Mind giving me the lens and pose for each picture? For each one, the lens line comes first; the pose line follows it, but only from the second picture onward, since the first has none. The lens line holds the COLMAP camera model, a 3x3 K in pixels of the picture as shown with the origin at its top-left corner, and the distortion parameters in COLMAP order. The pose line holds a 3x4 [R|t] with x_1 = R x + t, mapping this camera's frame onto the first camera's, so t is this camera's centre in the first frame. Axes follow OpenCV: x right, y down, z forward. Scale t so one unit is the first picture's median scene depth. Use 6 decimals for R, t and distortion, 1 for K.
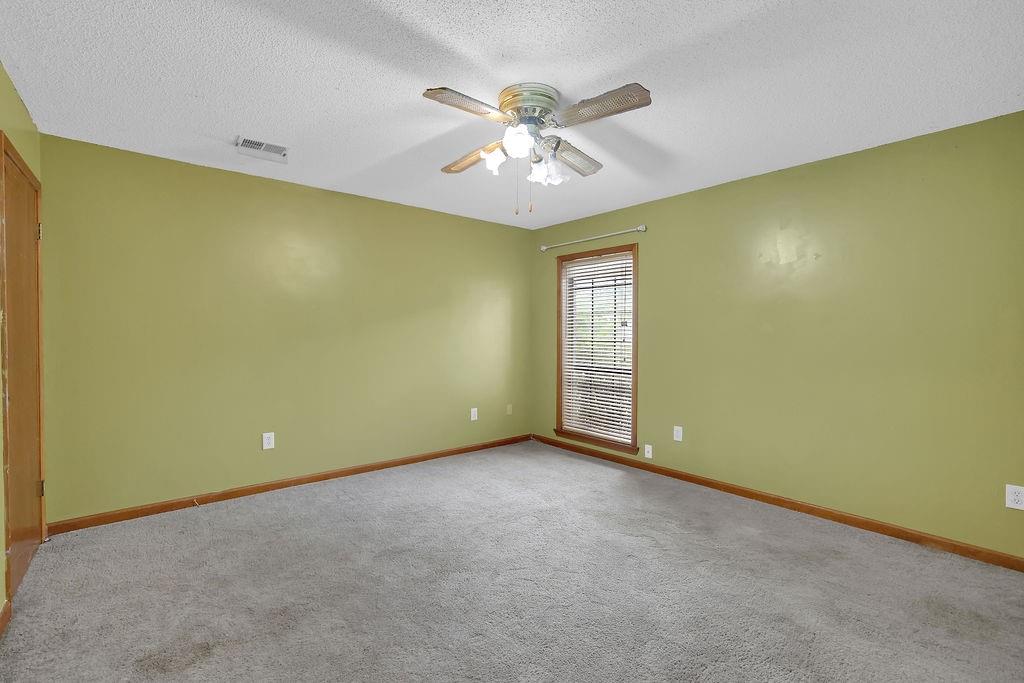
lens RADIAL K [[442.0, 0, 508.0], [0, 442.0, 340.0], [0, 0, 1]] dist [-0.045265, 0.017903]
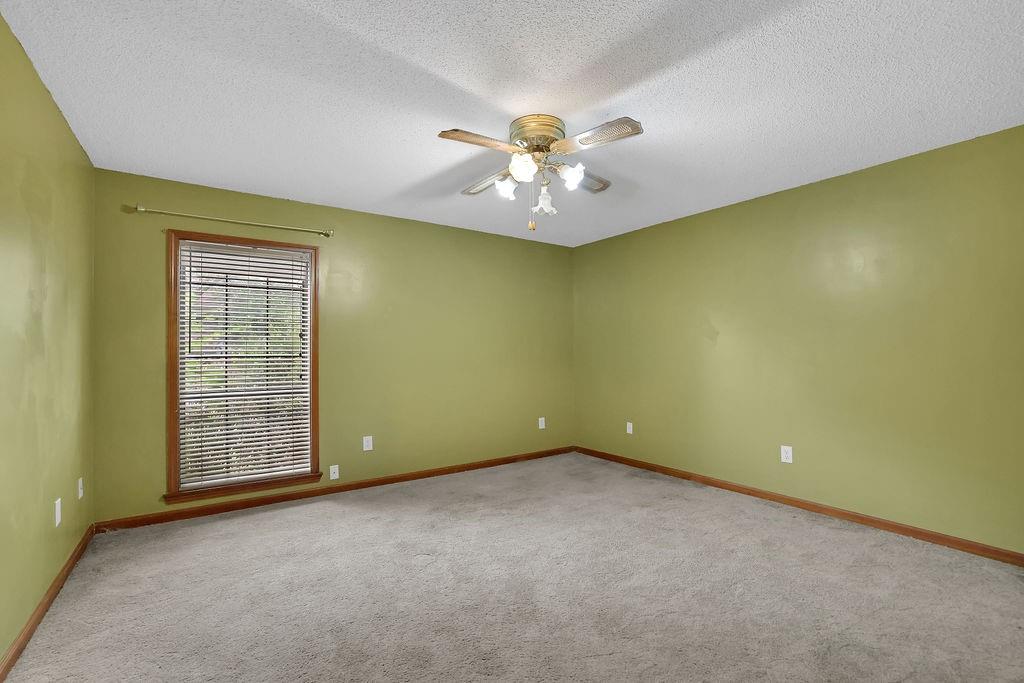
lens RADIAL K [[442.0, 0, 508.0], [0, 442.0, 340.0], [0, 0, 1]] dist [-0.045265, 0.017903]
pose [[0.094465, 0.028057, 0.995133, -0.598039], [0.017947, 0.999392, -0.029880, 0.005263], [-0.995366, 0.020683, 0.093904, 0.548034]]
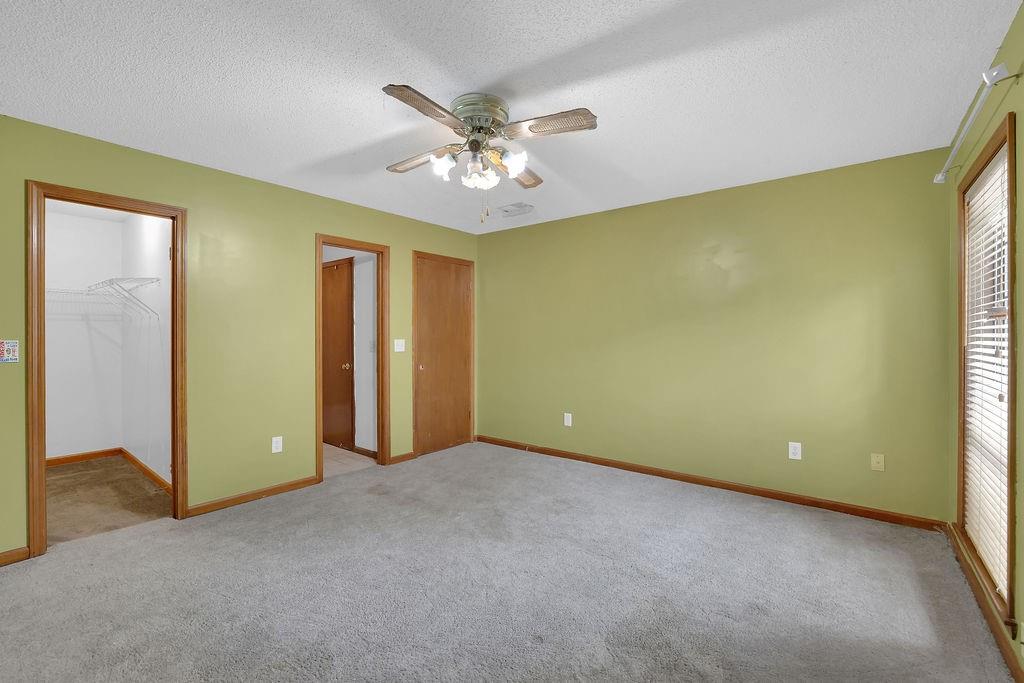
lens RADIAL K [[442.0, 0, 508.0], [0, 442.0, 340.0], [0, 0, 1]] dist [-0.045265, 0.017903]
pose [[0.201419, 0.004655, -0.979494, 0.605656], [-0.013703, 0.999904, 0.001935, -0.004555], [0.979409, 0.013033, 0.201464, 0.487777]]
